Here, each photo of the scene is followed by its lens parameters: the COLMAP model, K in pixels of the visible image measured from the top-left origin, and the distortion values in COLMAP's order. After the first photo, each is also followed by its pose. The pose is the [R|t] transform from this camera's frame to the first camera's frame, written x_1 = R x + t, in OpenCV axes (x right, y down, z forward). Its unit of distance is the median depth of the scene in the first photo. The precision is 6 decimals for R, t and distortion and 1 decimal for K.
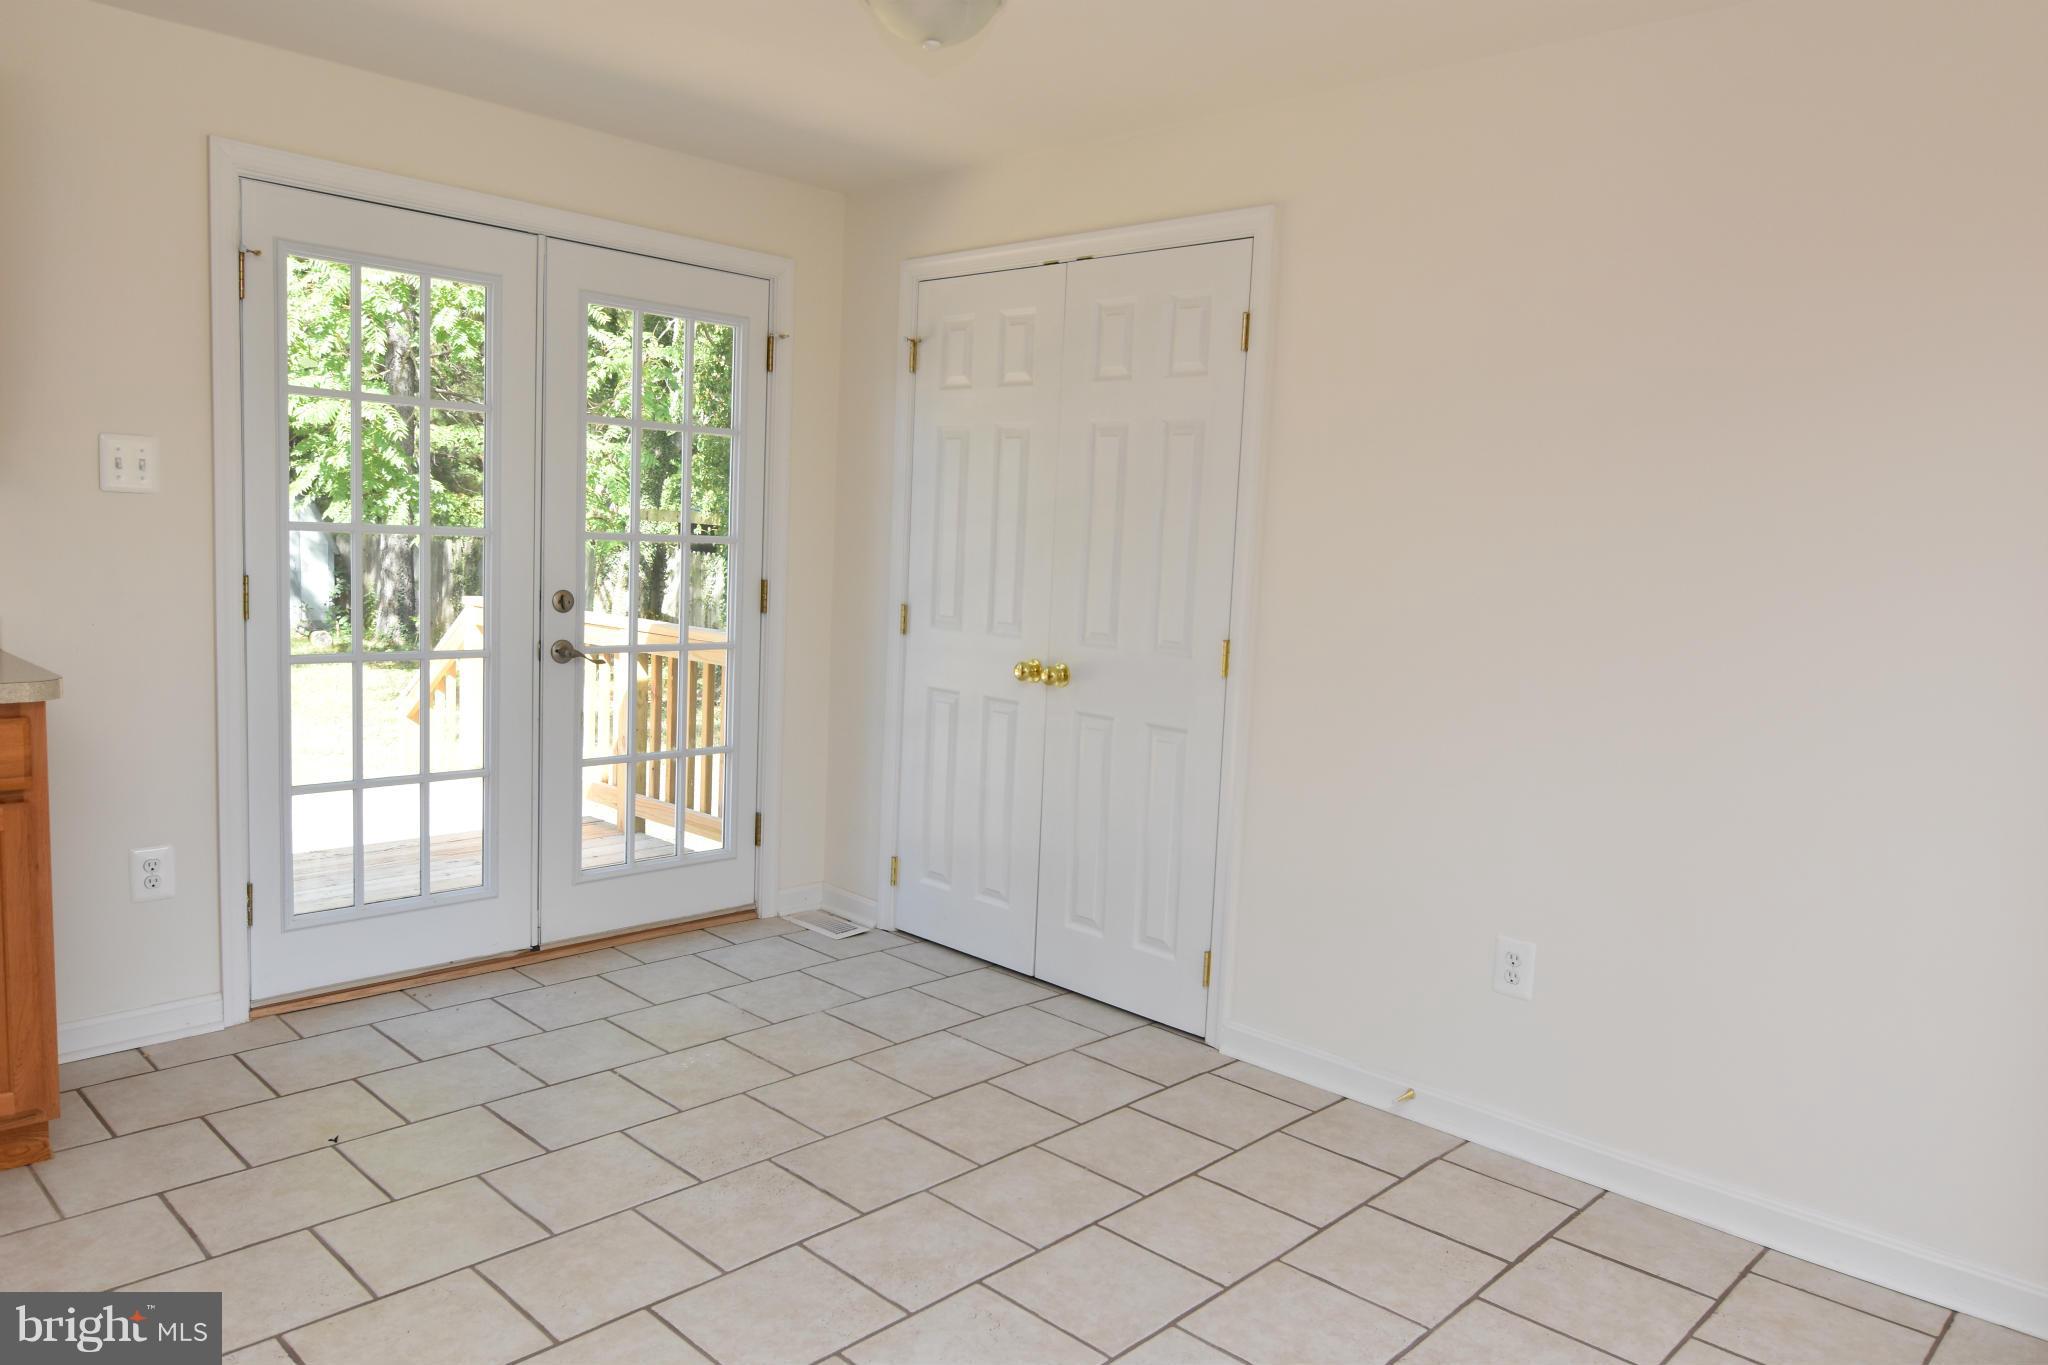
lens RADIAL K [[1384.8, 0, 1033.8], [0, 1384.8, 679.3], [0, 0, 1]] dist [0.006374, -0.021763]
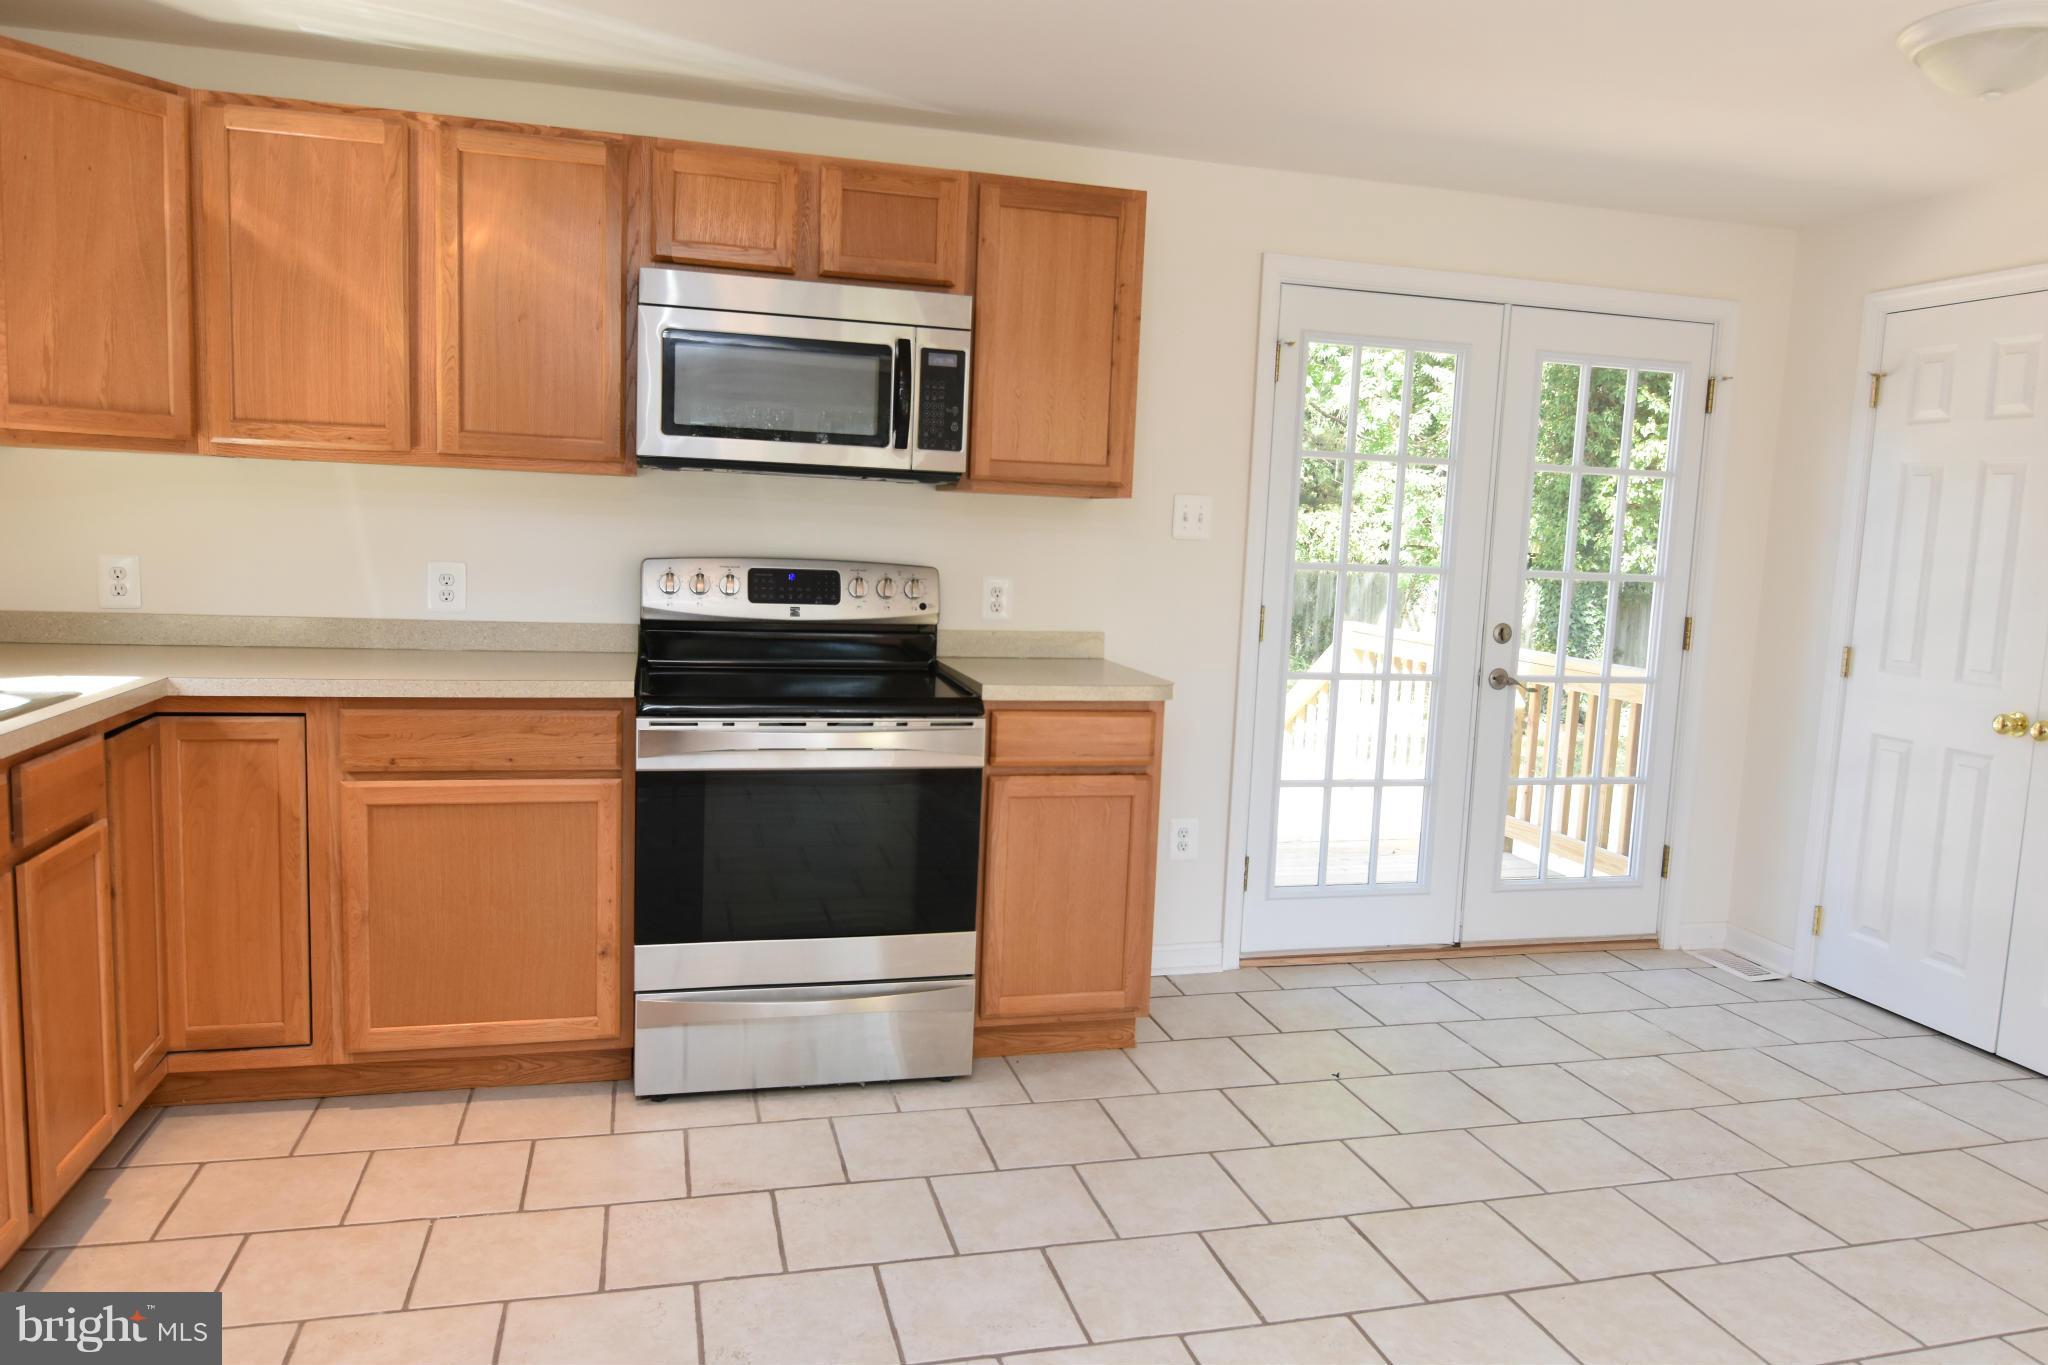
lens RADIAL K [[1384.8, 0, 1033.8], [0, 1384.8, 679.3], [0, 0, 1]] dist [0.006374, -0.021763]
pose [[0.856737, 0.048541, -0.513465, -0.094018], [-0.057522, 0.998343, -0.001597, 0.003289], [0.512536, 0.030904, 0.858109, -0.137060]]
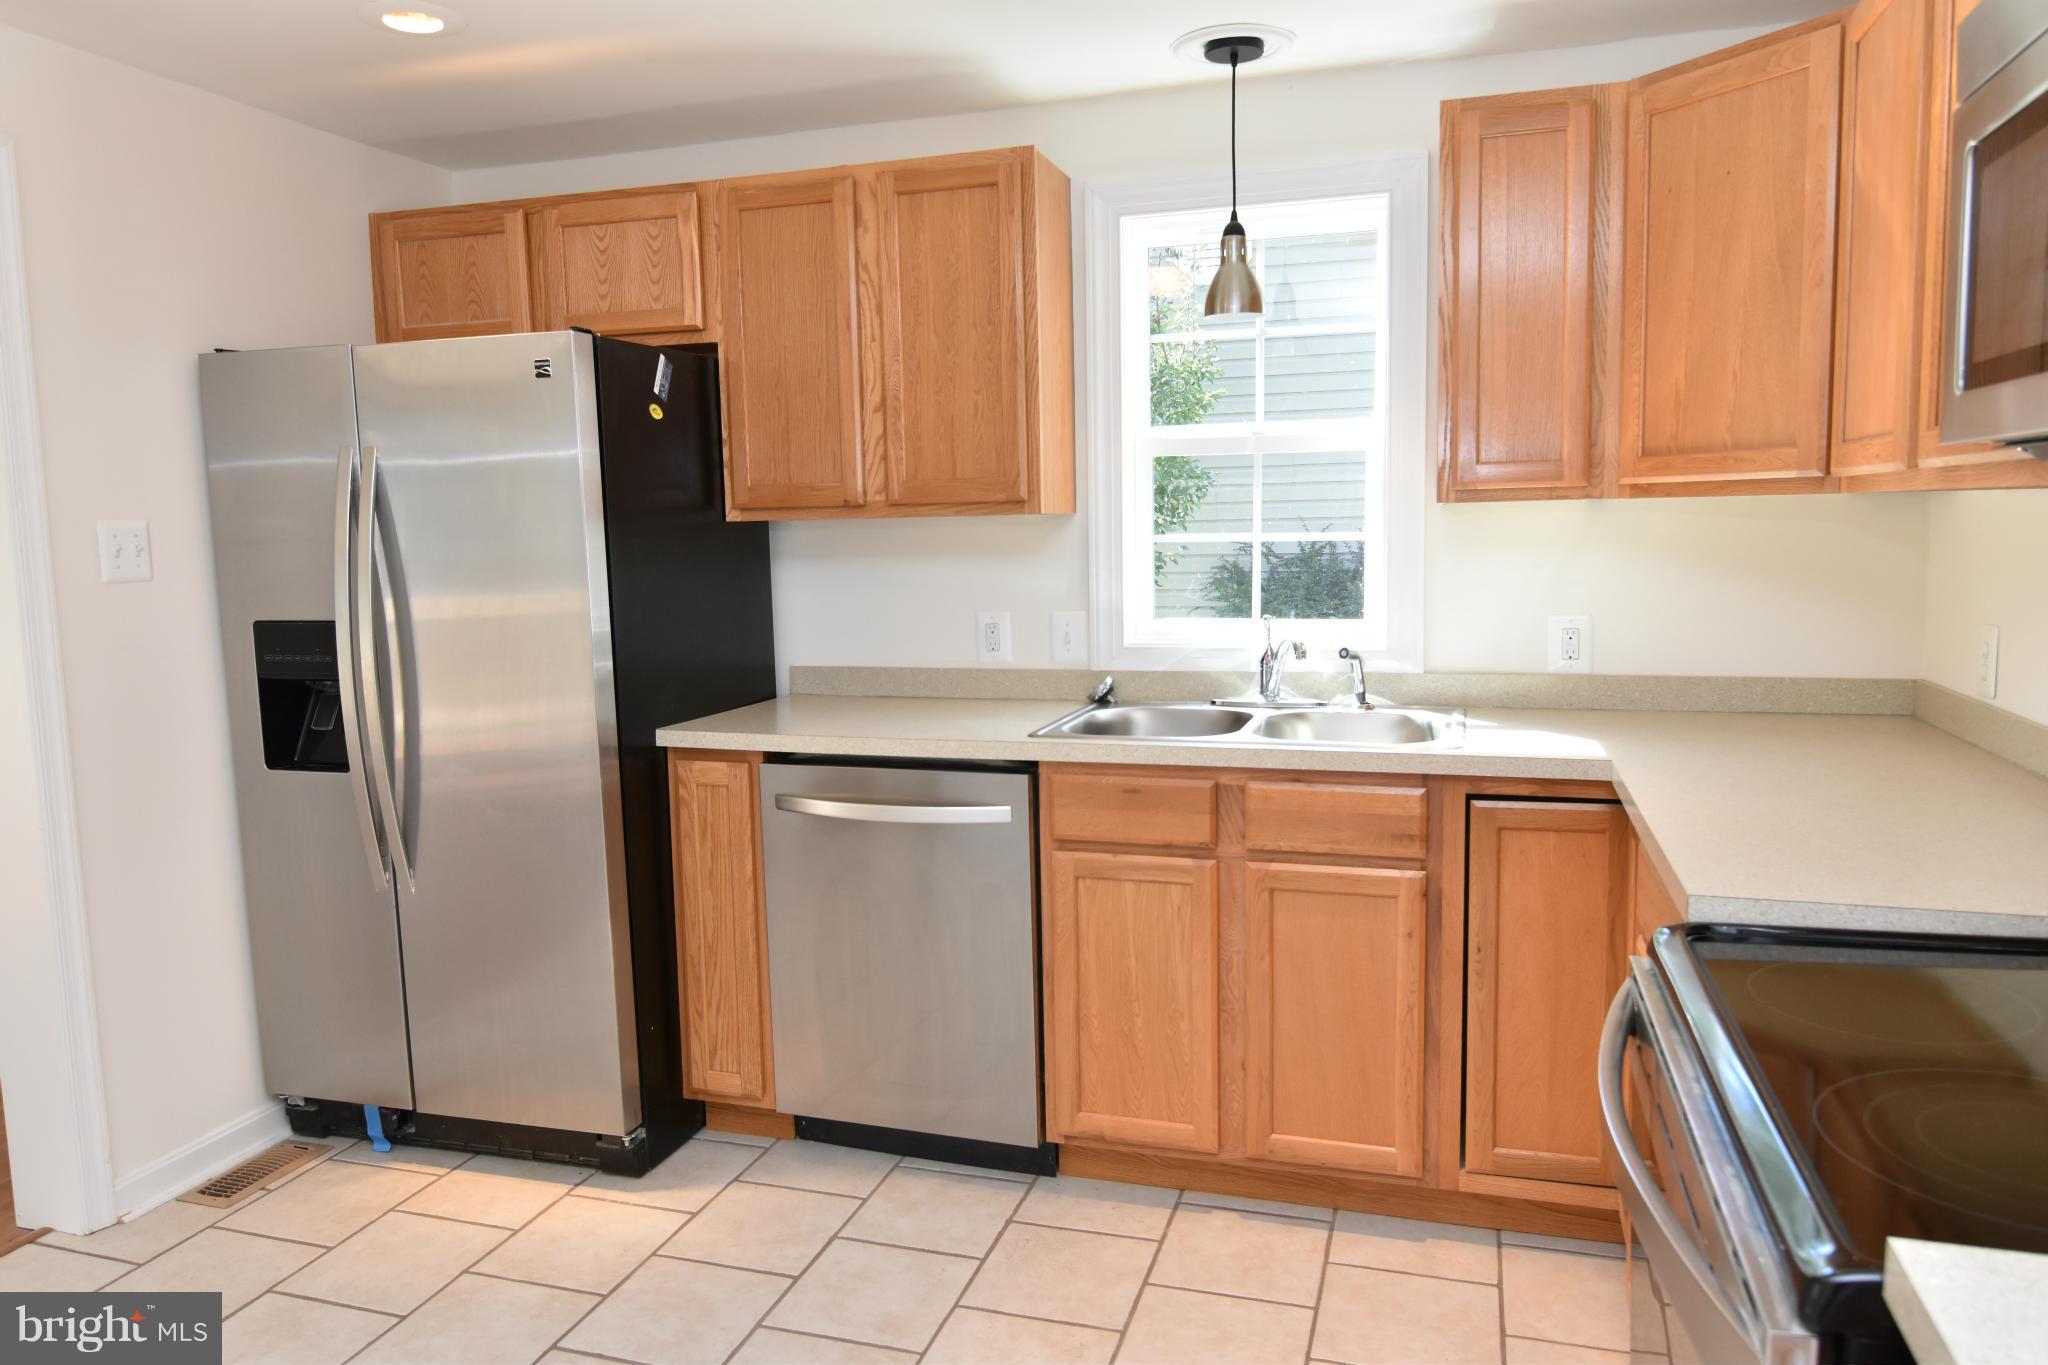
lens RADIAL K [[1384.8, 0, 1033.8], [0, 1384.8, 679.3], [0, 0, 1]] dist [0.006374, -0.021763]
pose [[-0.895363, 0.024113, -0.444684, -0.339571], [-0.067498, 0.979649, 0.189027, -0.110041], [0.440192, 0.199263, -0.875514, 0.680018]]
